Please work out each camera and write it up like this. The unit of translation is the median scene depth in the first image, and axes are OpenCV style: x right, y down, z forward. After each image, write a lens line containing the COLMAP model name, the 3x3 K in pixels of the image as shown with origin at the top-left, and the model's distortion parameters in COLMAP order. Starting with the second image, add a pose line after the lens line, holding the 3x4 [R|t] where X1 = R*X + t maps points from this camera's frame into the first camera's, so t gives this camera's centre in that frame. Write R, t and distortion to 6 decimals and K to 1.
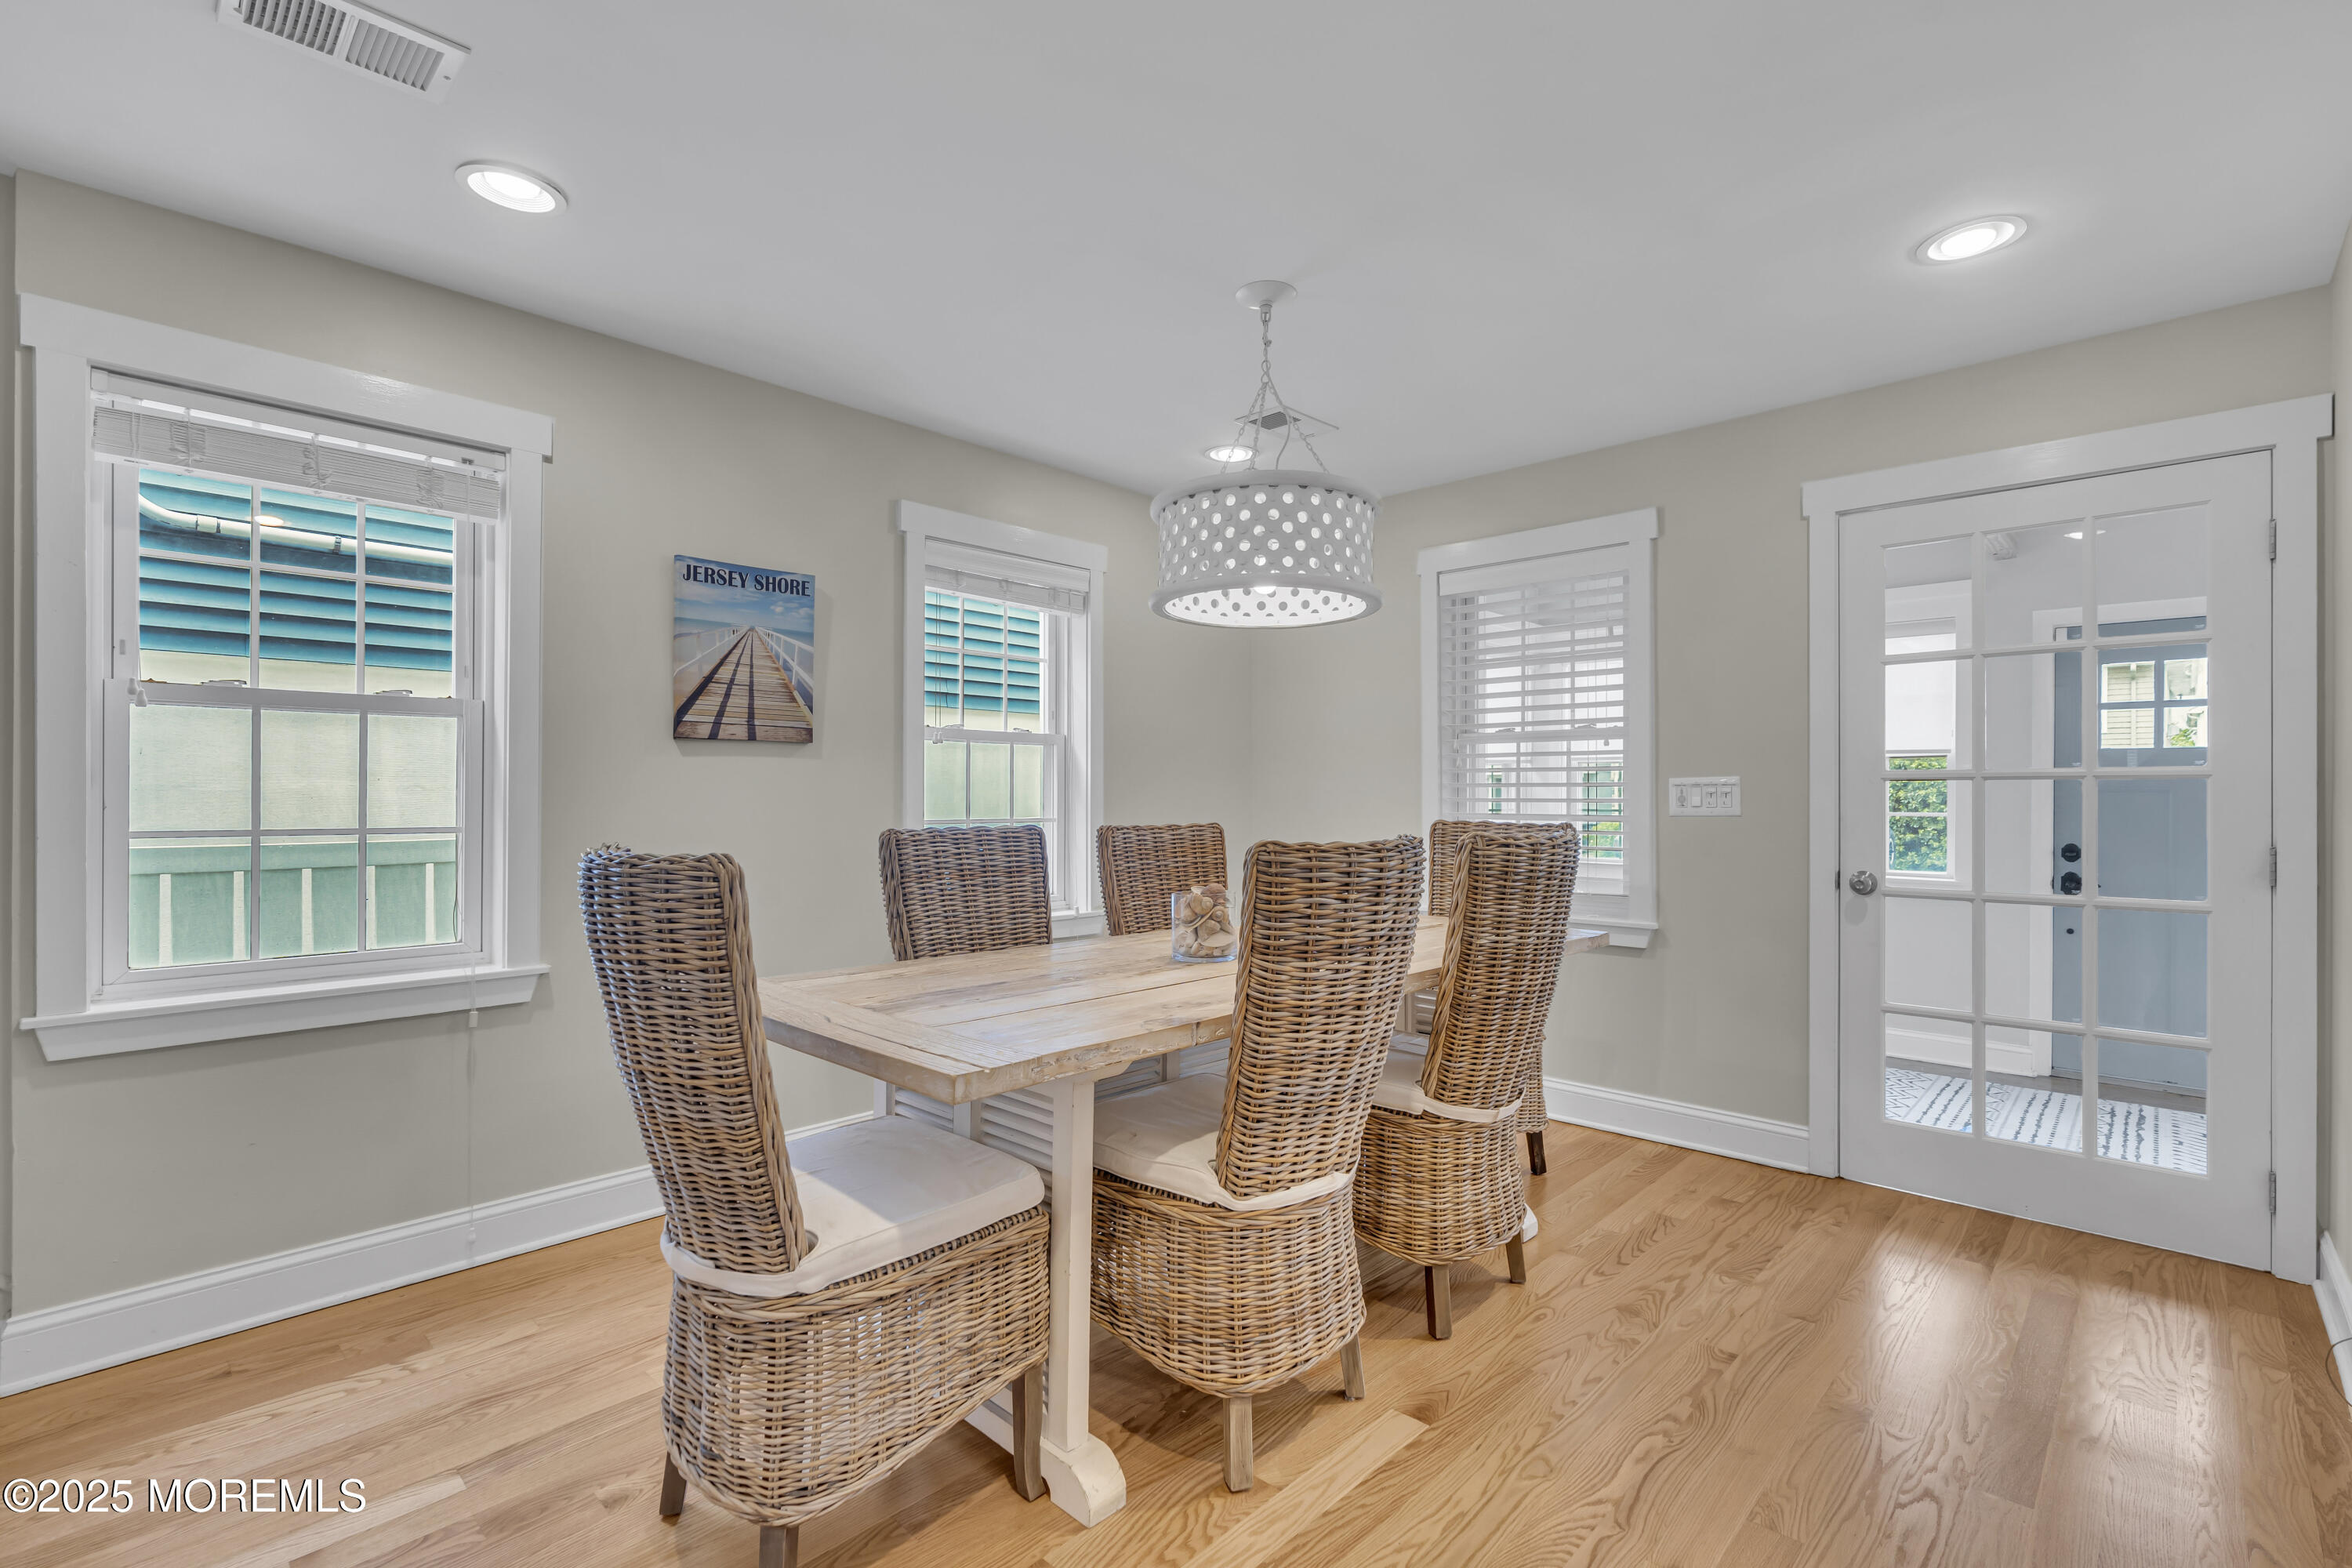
lens RADIAL K [[1060.5, 0, 1169.7], [0, 1060.5, 788.4], [0, 0, 1]] dist [0.003221, 0.000081]
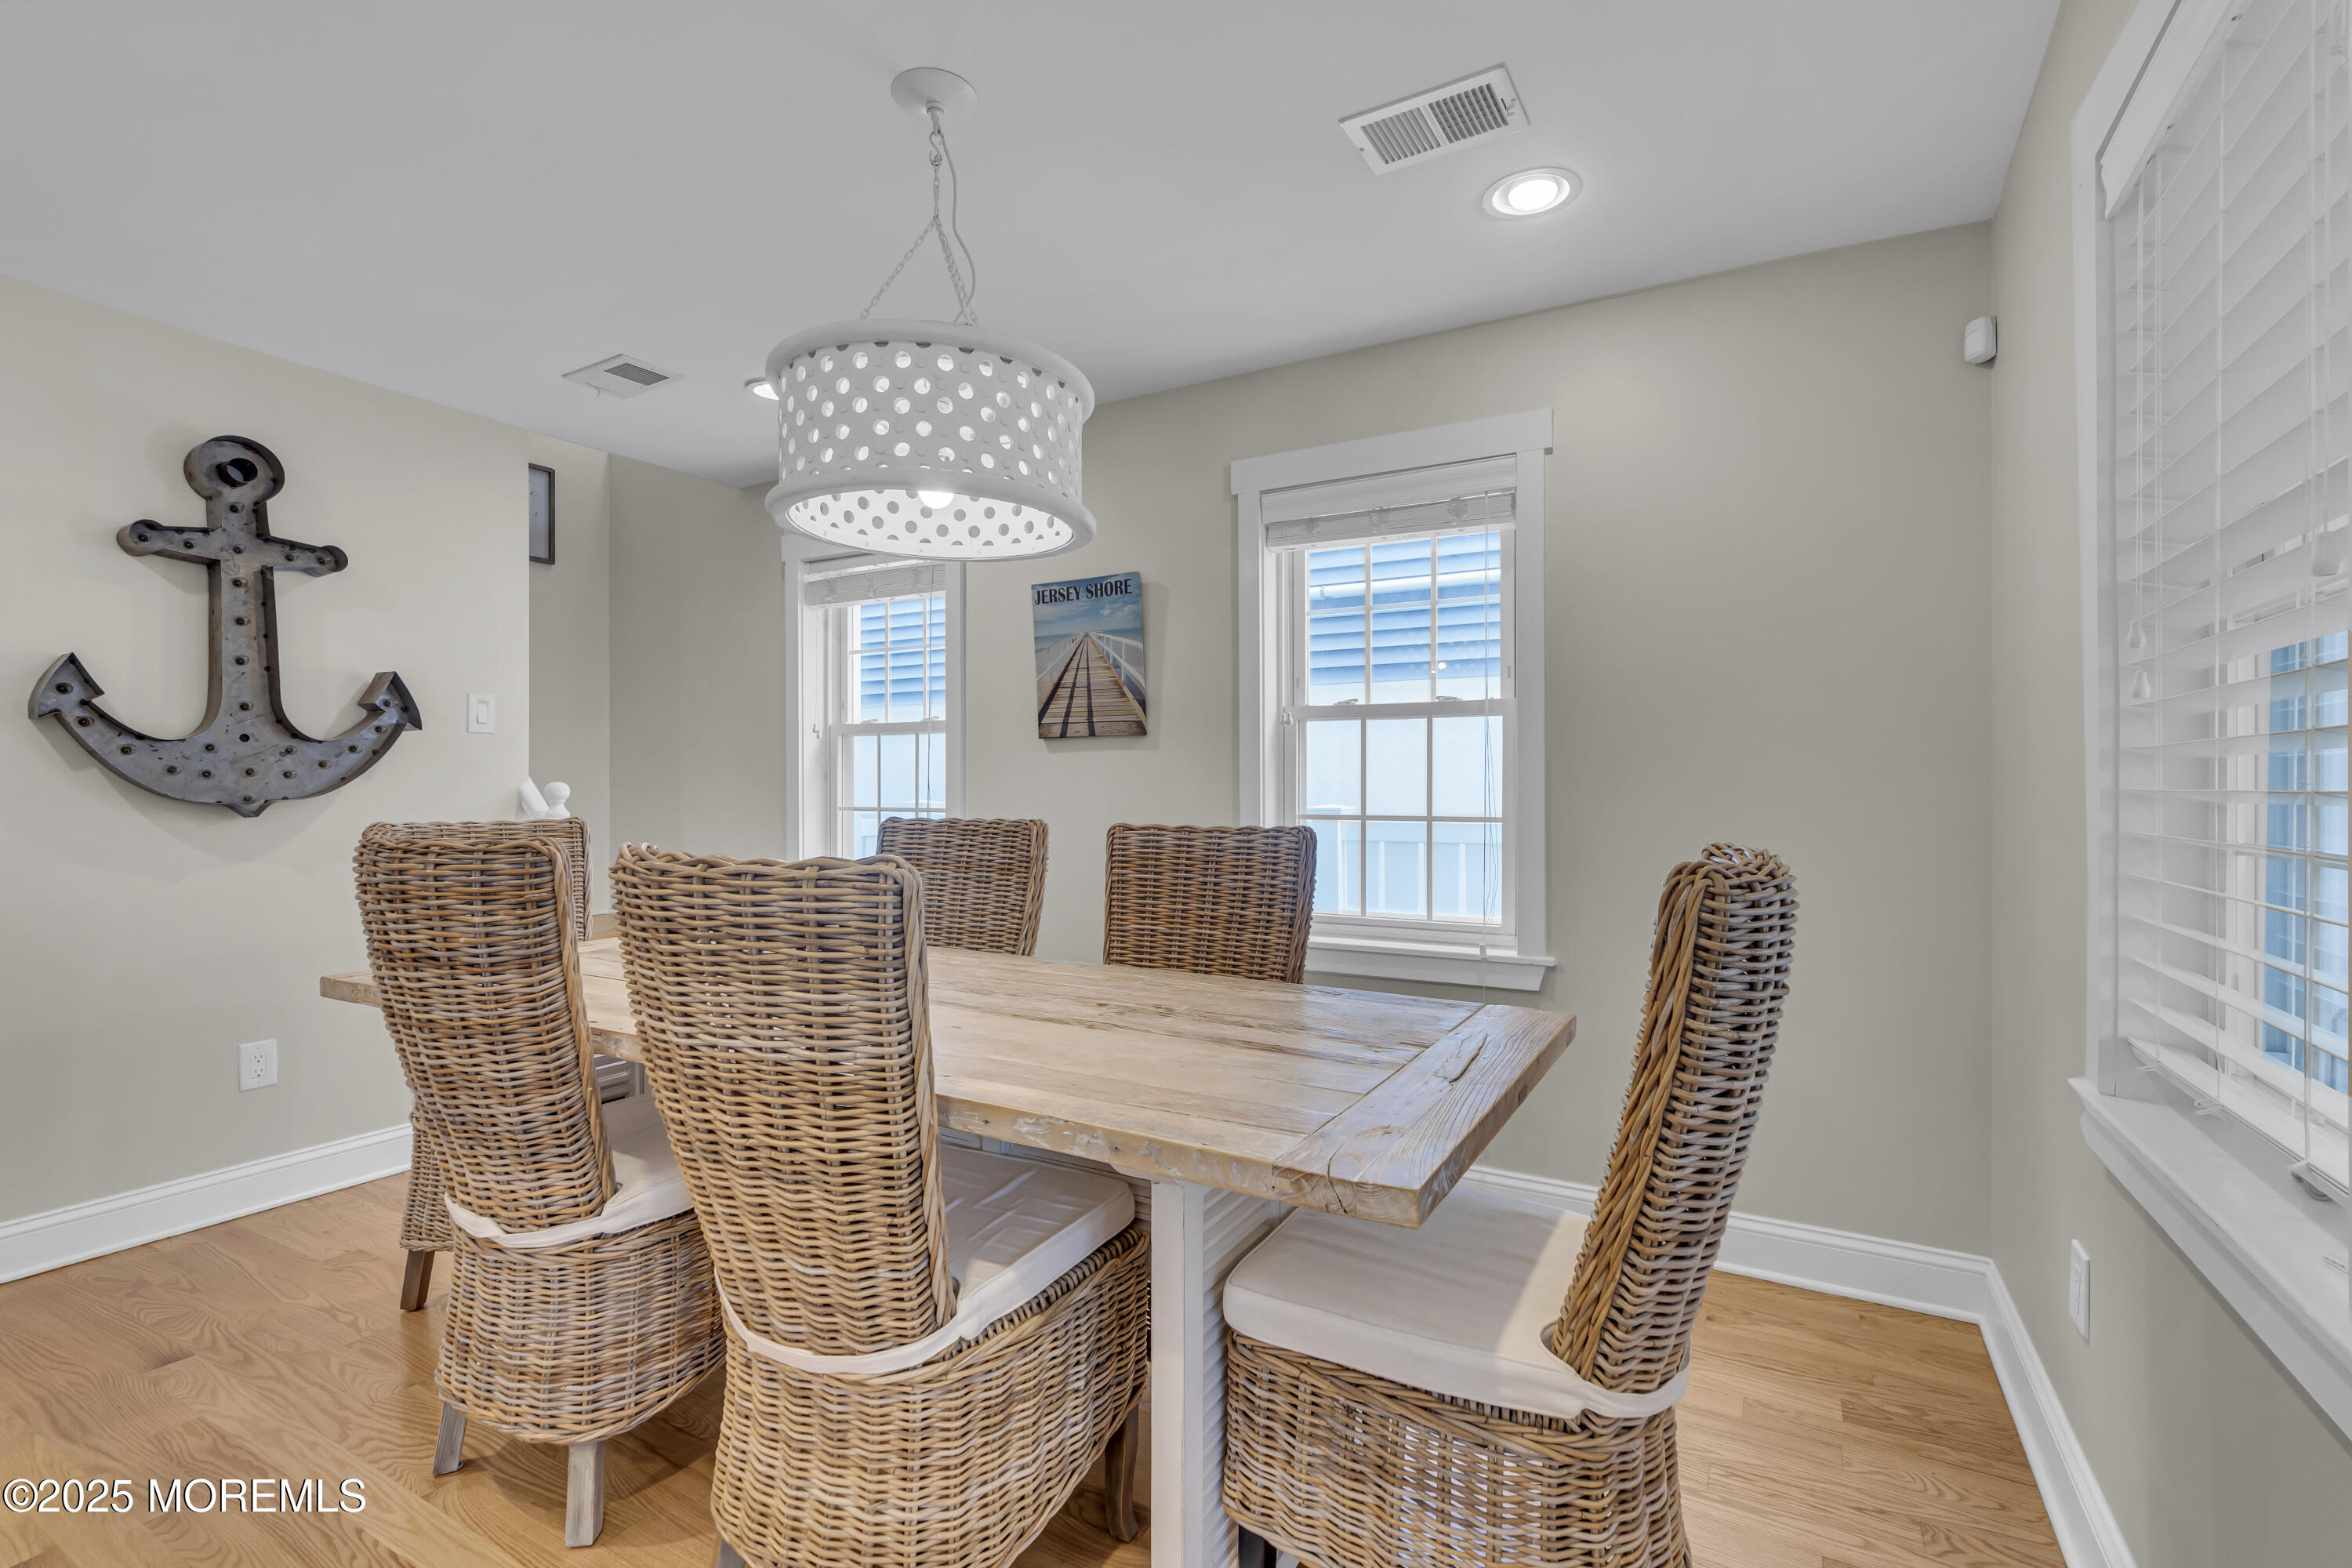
lens RADIAL K [[1060.5, 0, 1167.4], [0, 1060.5, 783.4], [0, 0, 1]] dist [0.003221, 0.000081]
pose [[0.216626, -0.004399, -0.976245, 0.695059], [-0.005112, 0.999971, -0.005641, 0.009074], [0.976241, 0.006213, 0.216597, 0.845652]]
